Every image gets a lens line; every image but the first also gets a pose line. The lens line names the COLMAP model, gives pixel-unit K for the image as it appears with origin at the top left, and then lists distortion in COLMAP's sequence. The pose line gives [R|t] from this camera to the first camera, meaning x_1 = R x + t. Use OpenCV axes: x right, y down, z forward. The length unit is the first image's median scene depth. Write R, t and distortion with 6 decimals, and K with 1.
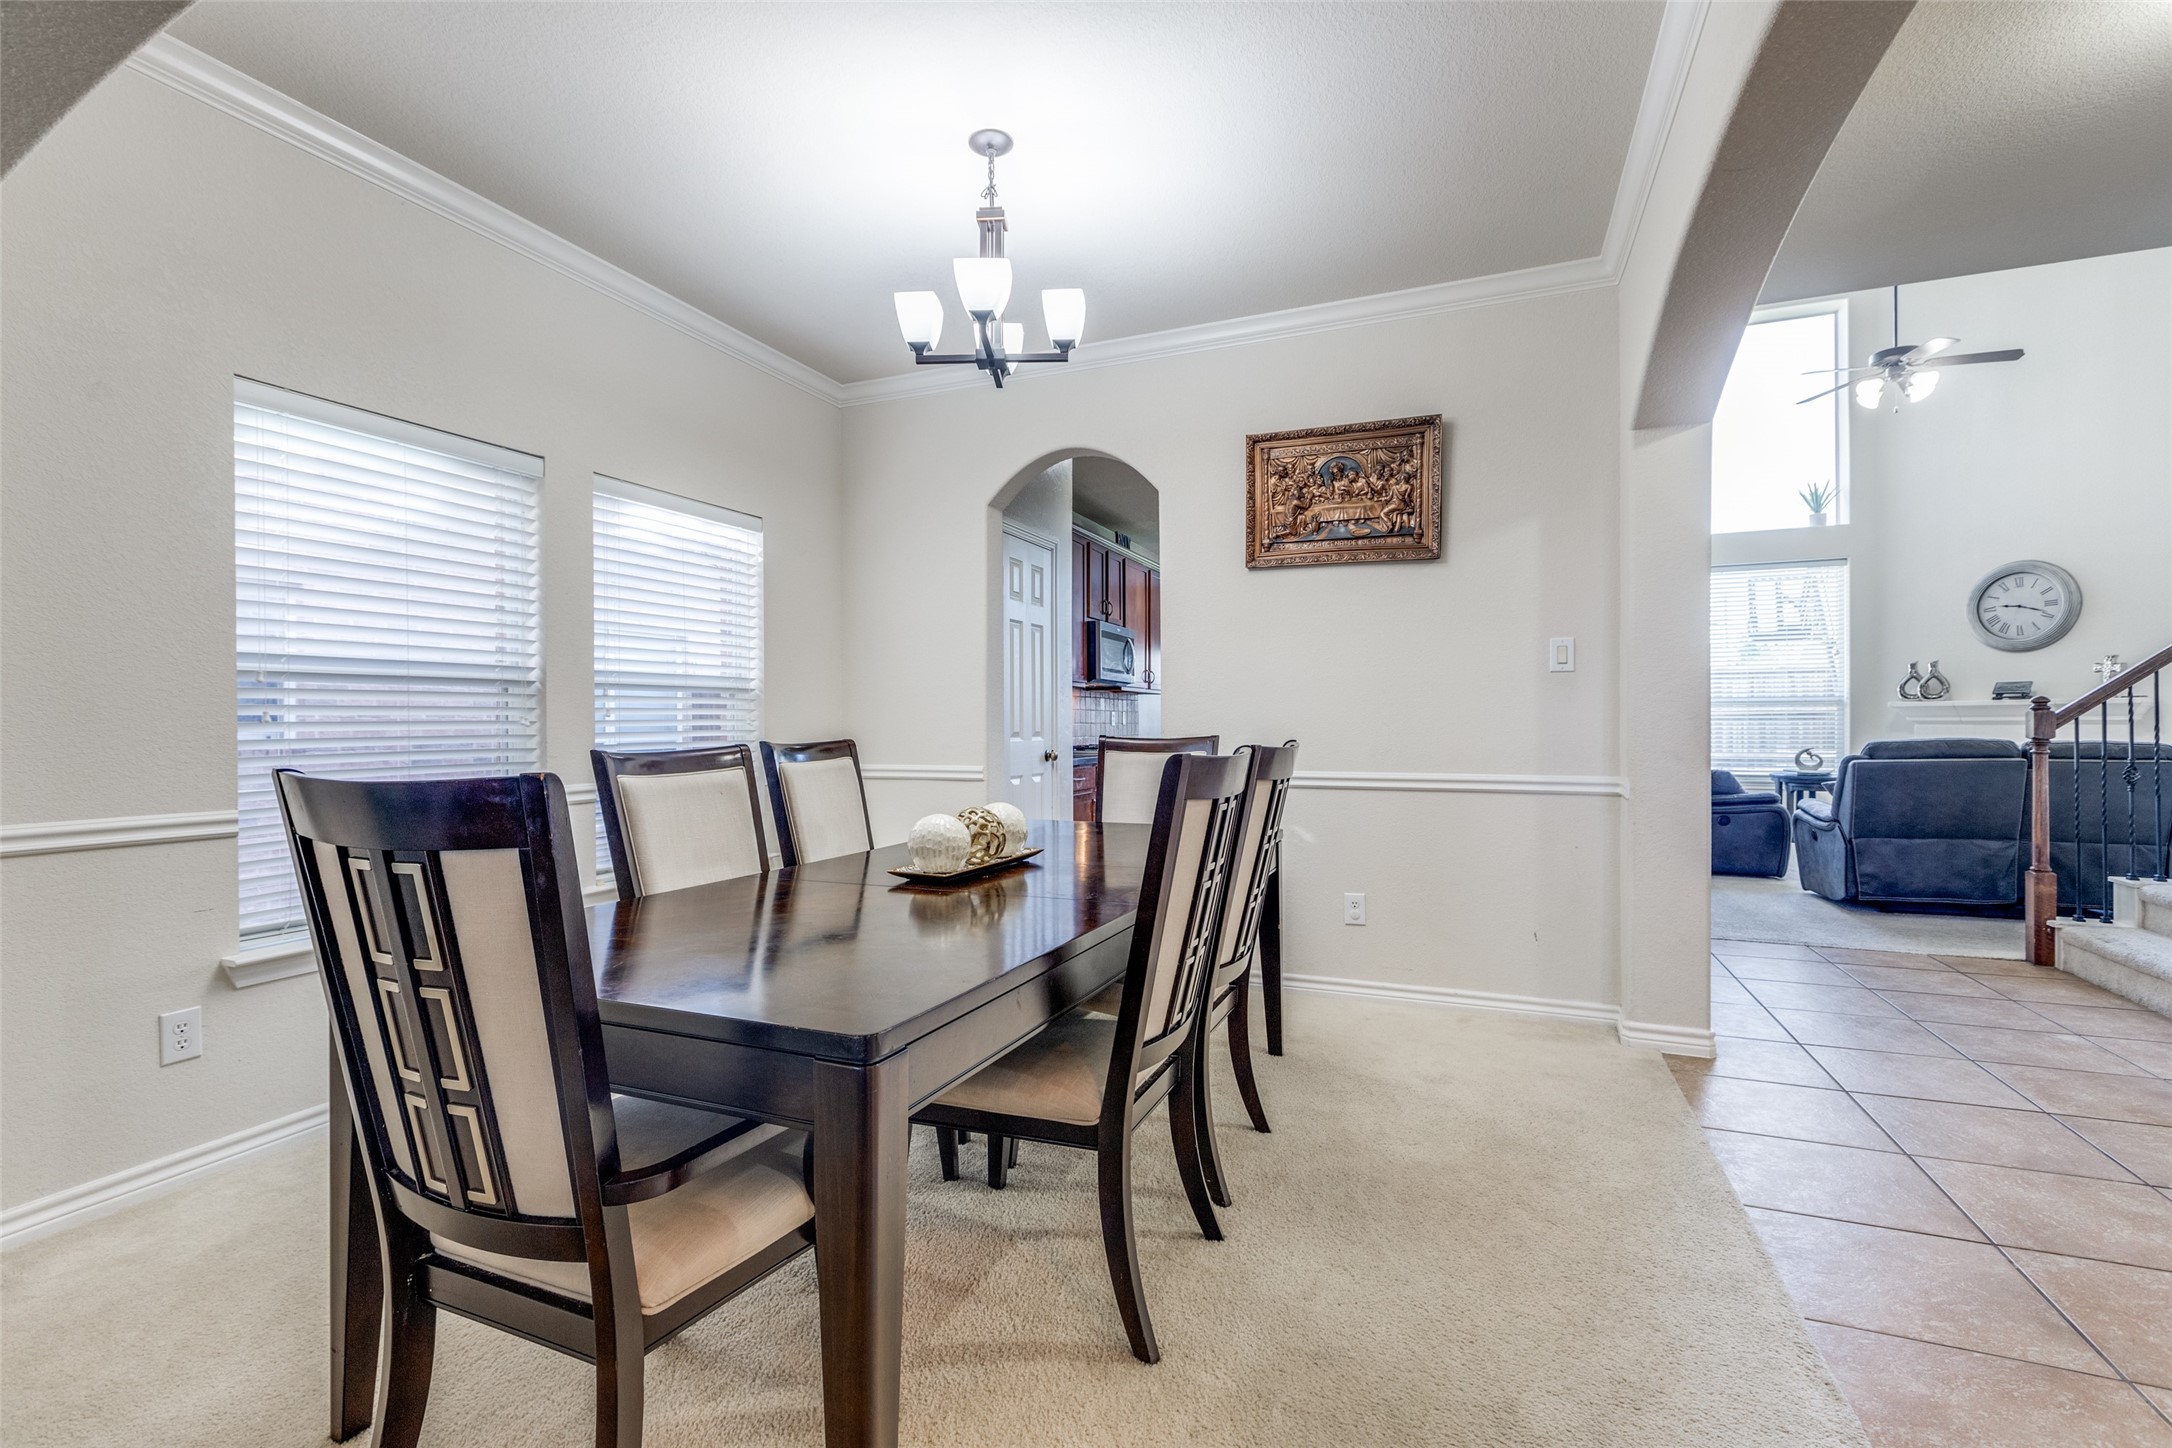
lens RADIAL K [[979.4, 0, 1056.3], [0, 979.4, 726.2], [0, 0, 1]] dist [-0.000037, 0.000202]
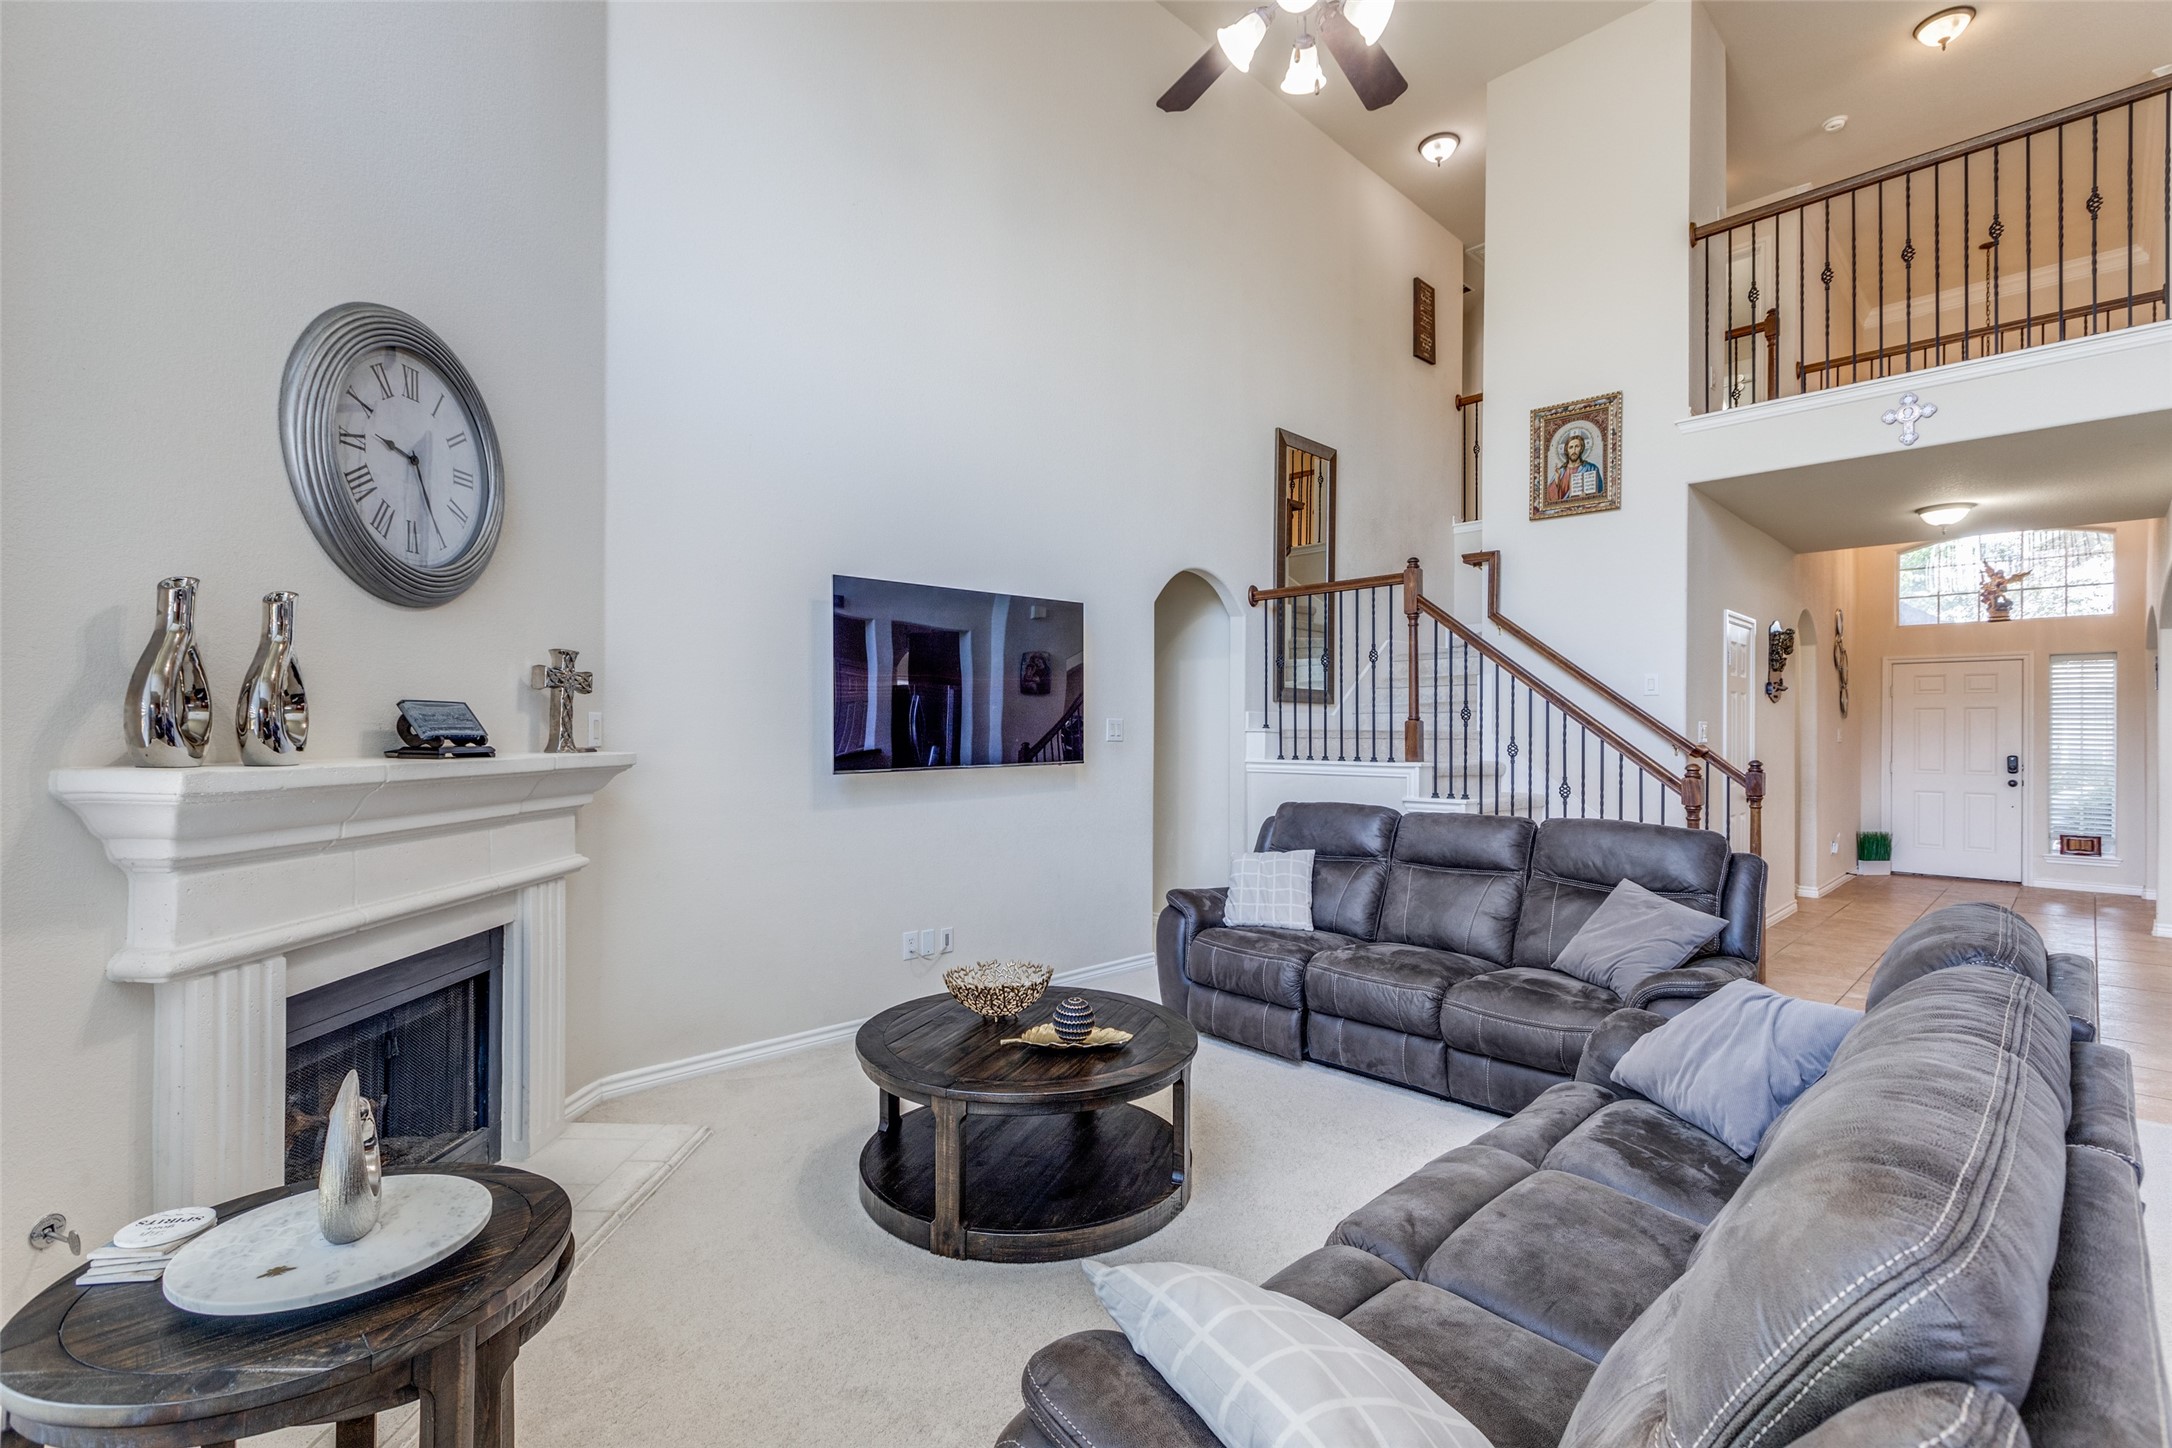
lens RADIAL K [[965.0, 0, 1086.0], [0, 965.0, 724.0], [0, 0, 1]] dist [-0.003622, -0.001027]
pose [[-0.919965, 0.001923, 0.391995, 1.200041], [-0.000904, 0.999975, -0.007028, -0.065332], [-0.391999, -0.006820, -0.919940, 2.166315]]
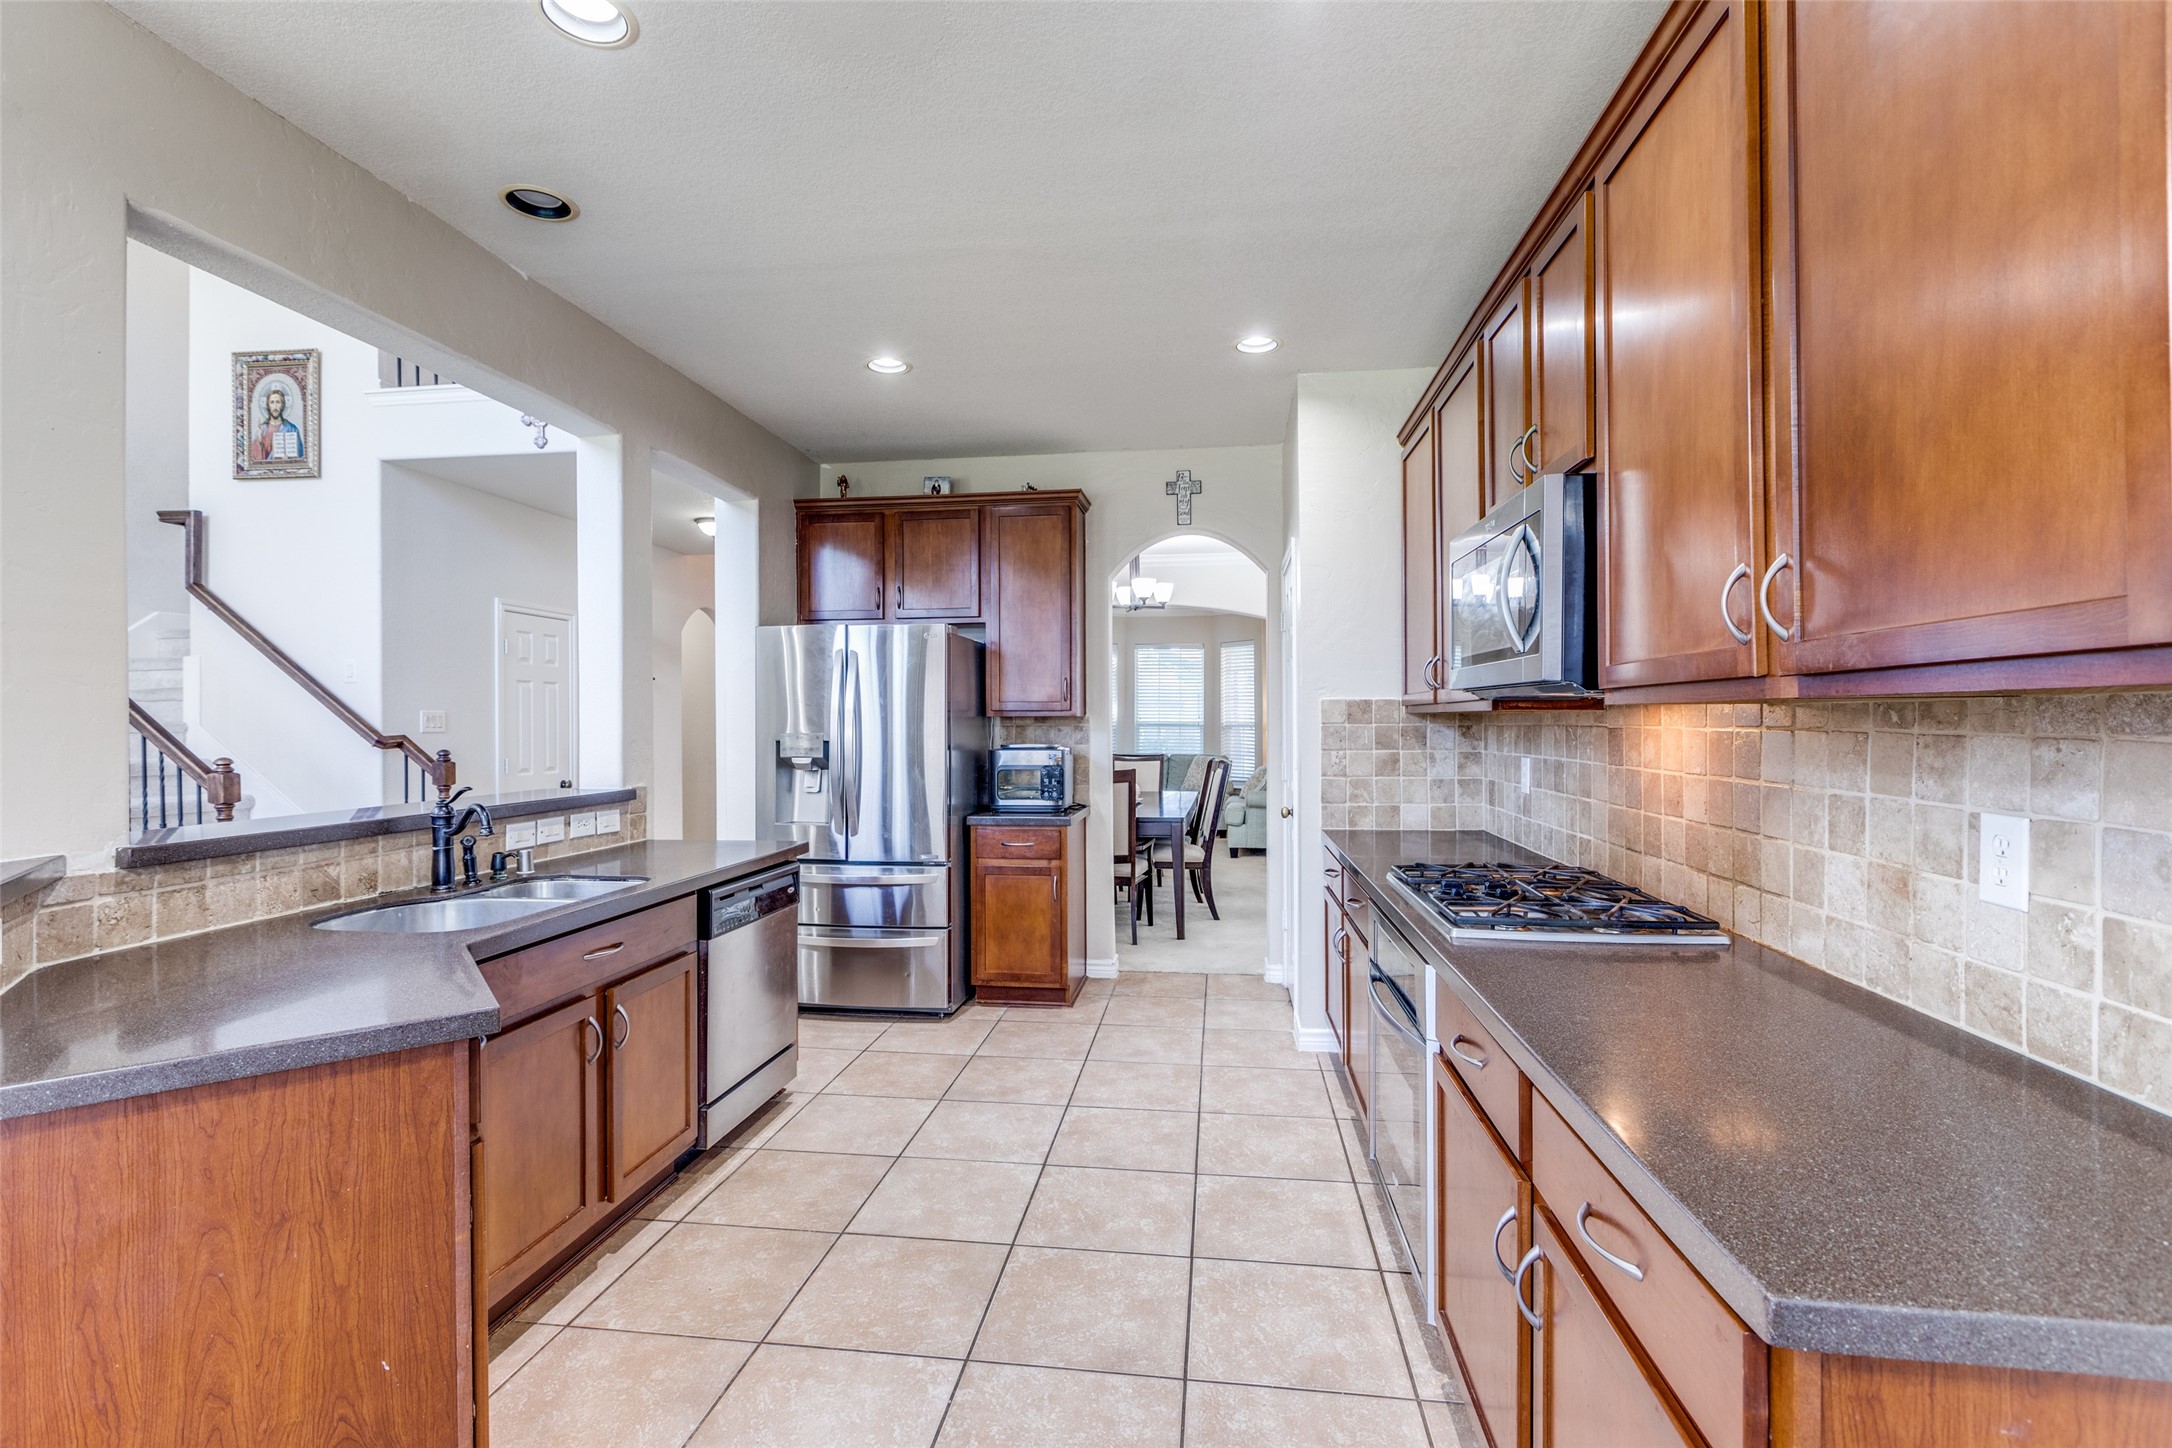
lens RADIAL K [[961.7, 0, 1085.1], [0, 961.7, 733.9], [0, 0, 1]] dist [0.000109, 0.000152]
pose [[-0.963657, 0.014329, -0.266757, 0.457414], [0.009980, 0.999794, 0.017654, -0.060487], [0.266955, 0.014350, -0.963602, 2.093728]]
